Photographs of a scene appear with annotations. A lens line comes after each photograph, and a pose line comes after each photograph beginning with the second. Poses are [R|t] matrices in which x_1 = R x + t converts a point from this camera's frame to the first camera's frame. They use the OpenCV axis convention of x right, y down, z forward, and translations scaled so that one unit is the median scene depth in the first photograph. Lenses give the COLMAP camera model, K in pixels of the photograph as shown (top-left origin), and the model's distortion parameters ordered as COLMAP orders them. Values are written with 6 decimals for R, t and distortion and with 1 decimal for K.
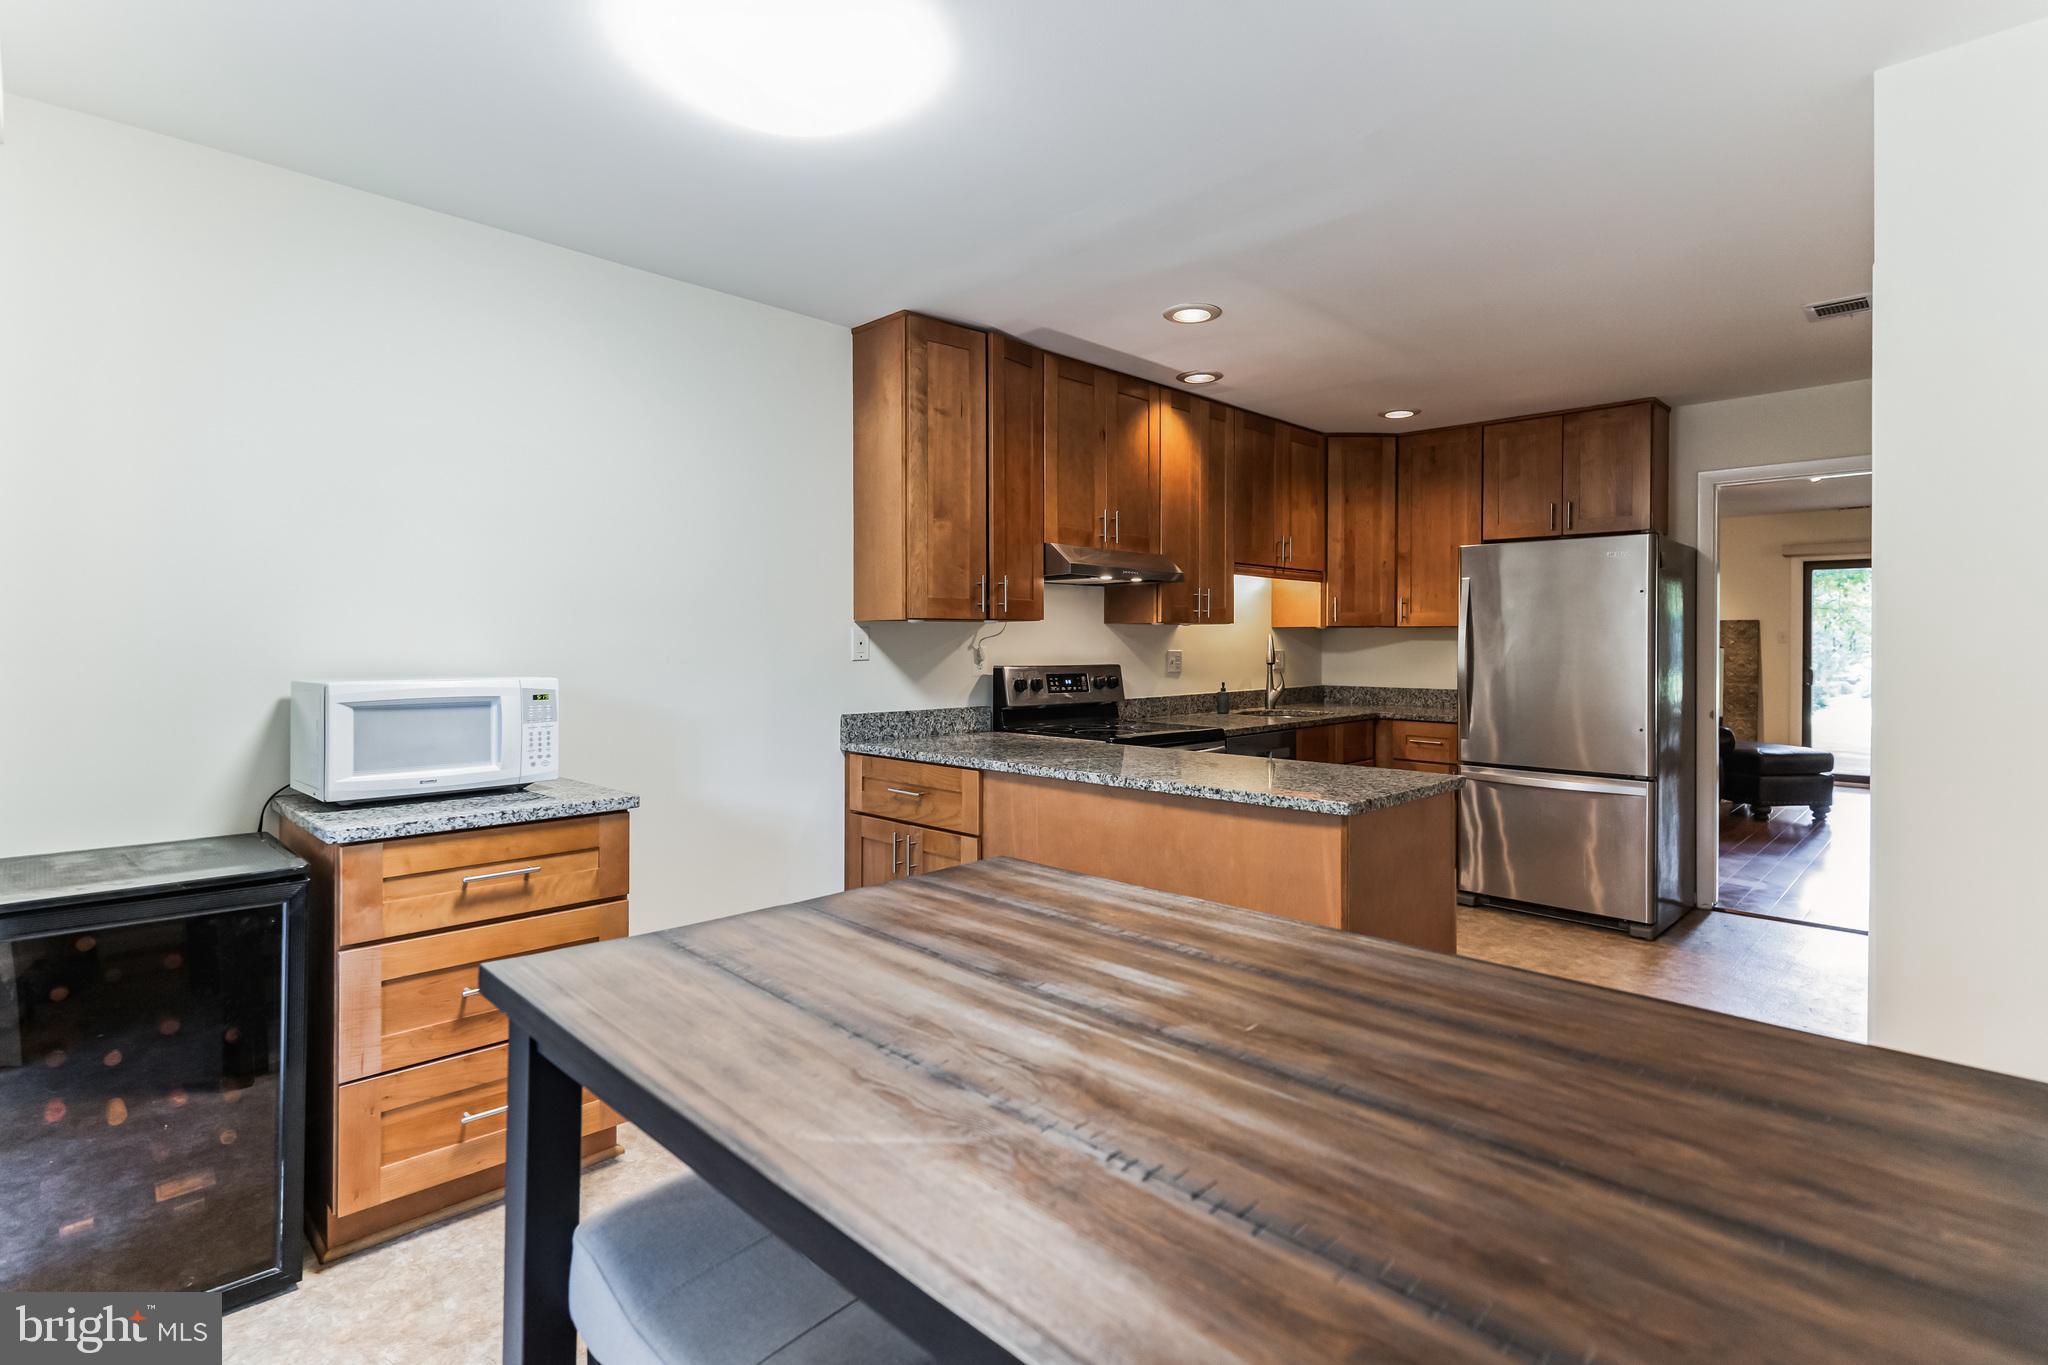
lens RADIAL K [[993.0, 0, 1021.4], [0, 993.0, 631.0], [0, 0, 1]] dist [0.002730, 0.000302]
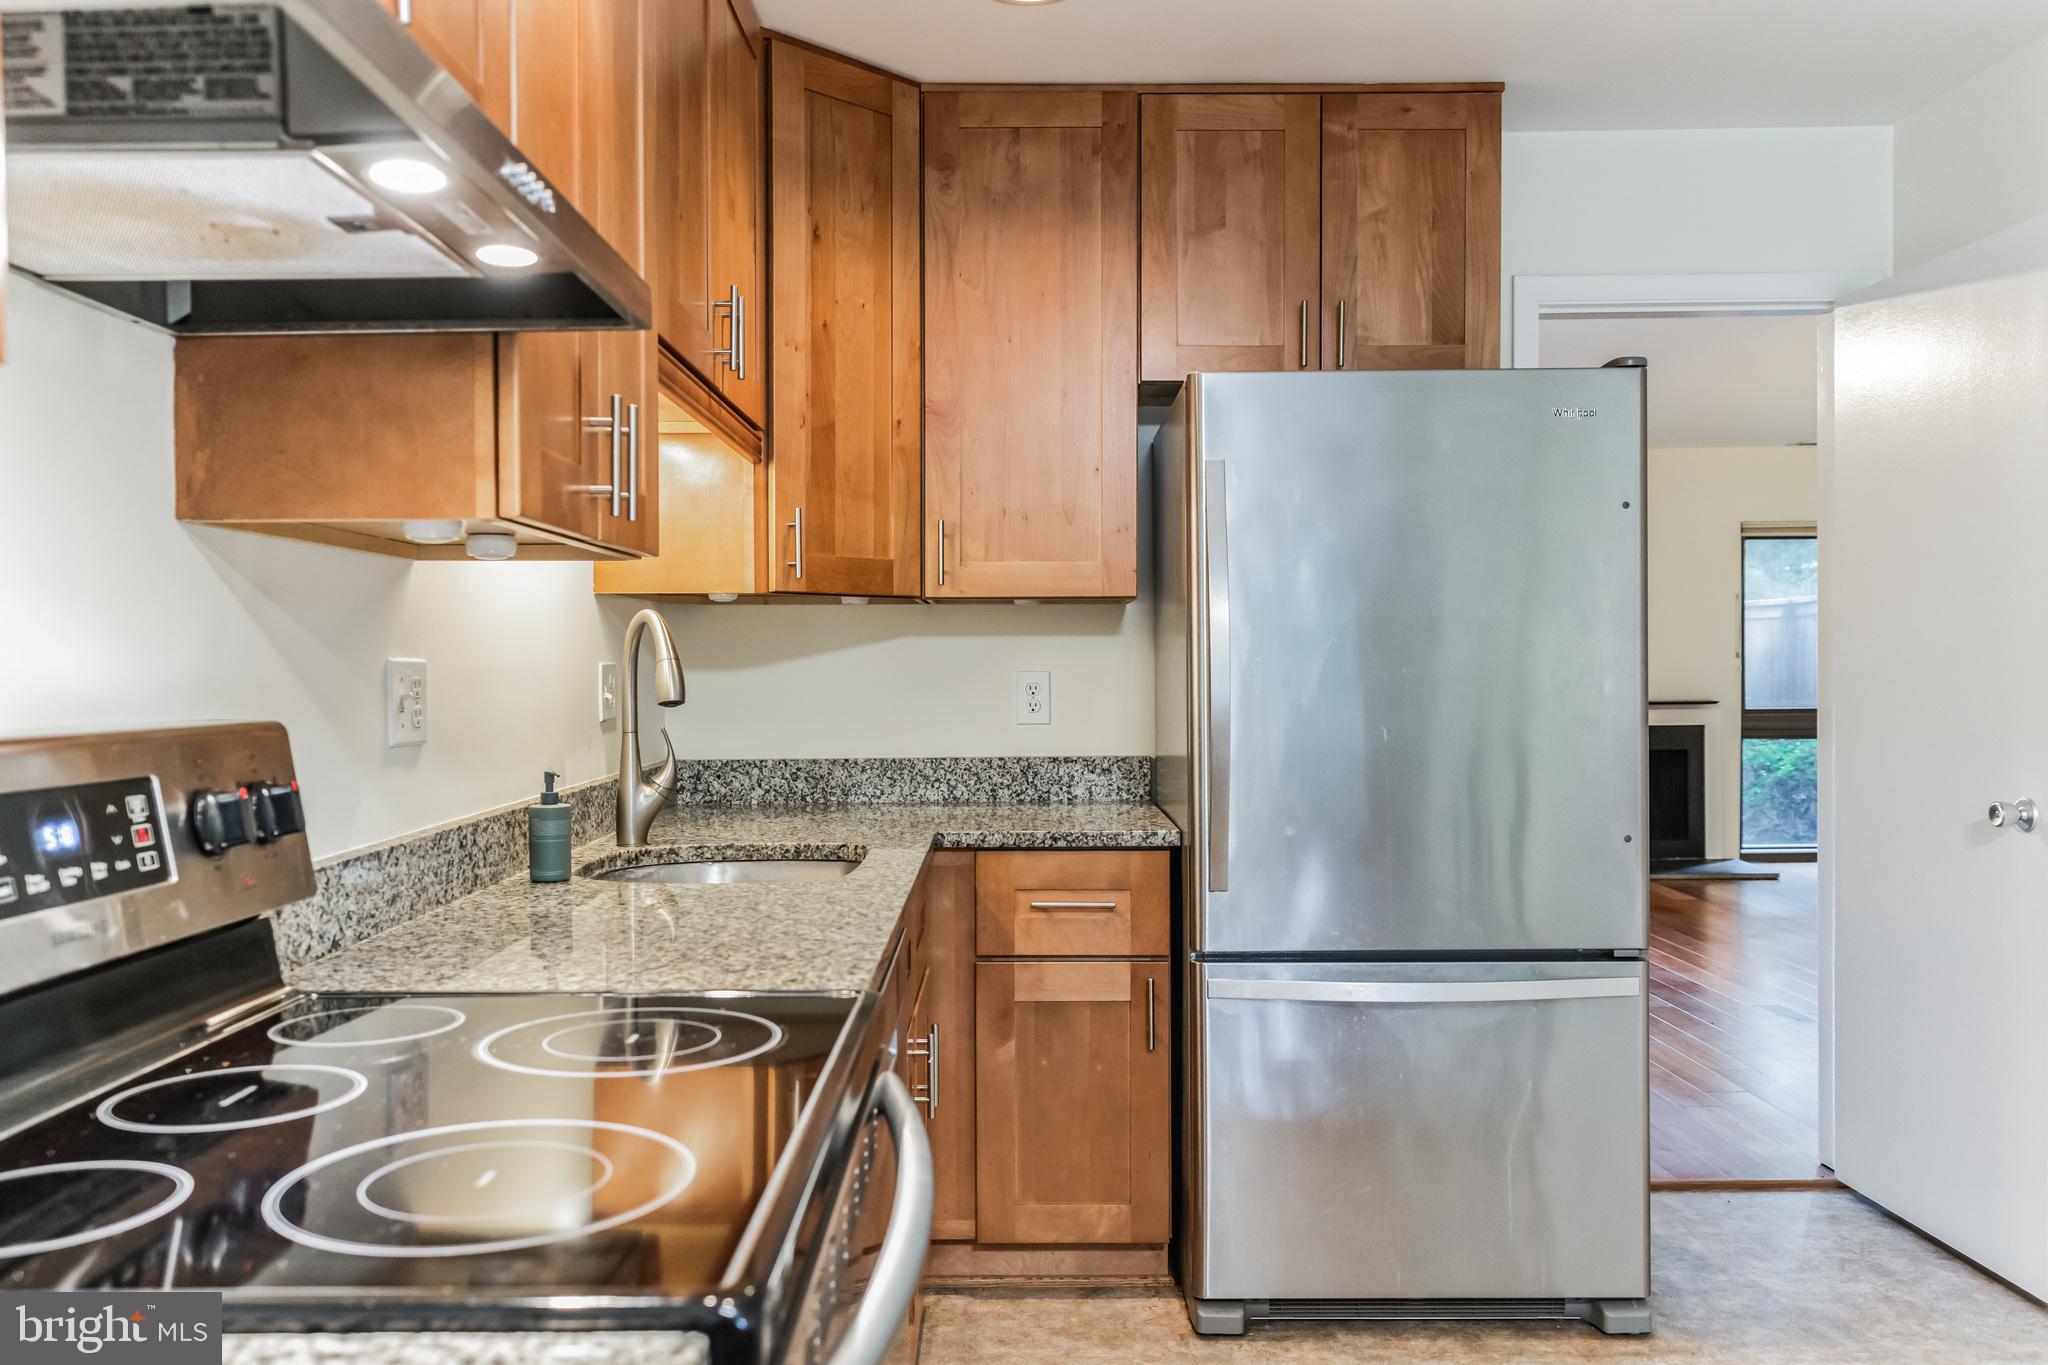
lens RADIAL K [[1584.1, 0, 1024.0], [0, 1584.1, 682.5], [0, 0, 1]] dist [0.002546, 0.000222]
pose [[0.714744, -0.013951, 0.699247, -0.019695], [-0.000067, 0.999800, 0.020016, 0.020932], [-0.699386, -0.014353, 0.714600, 0.704301]]
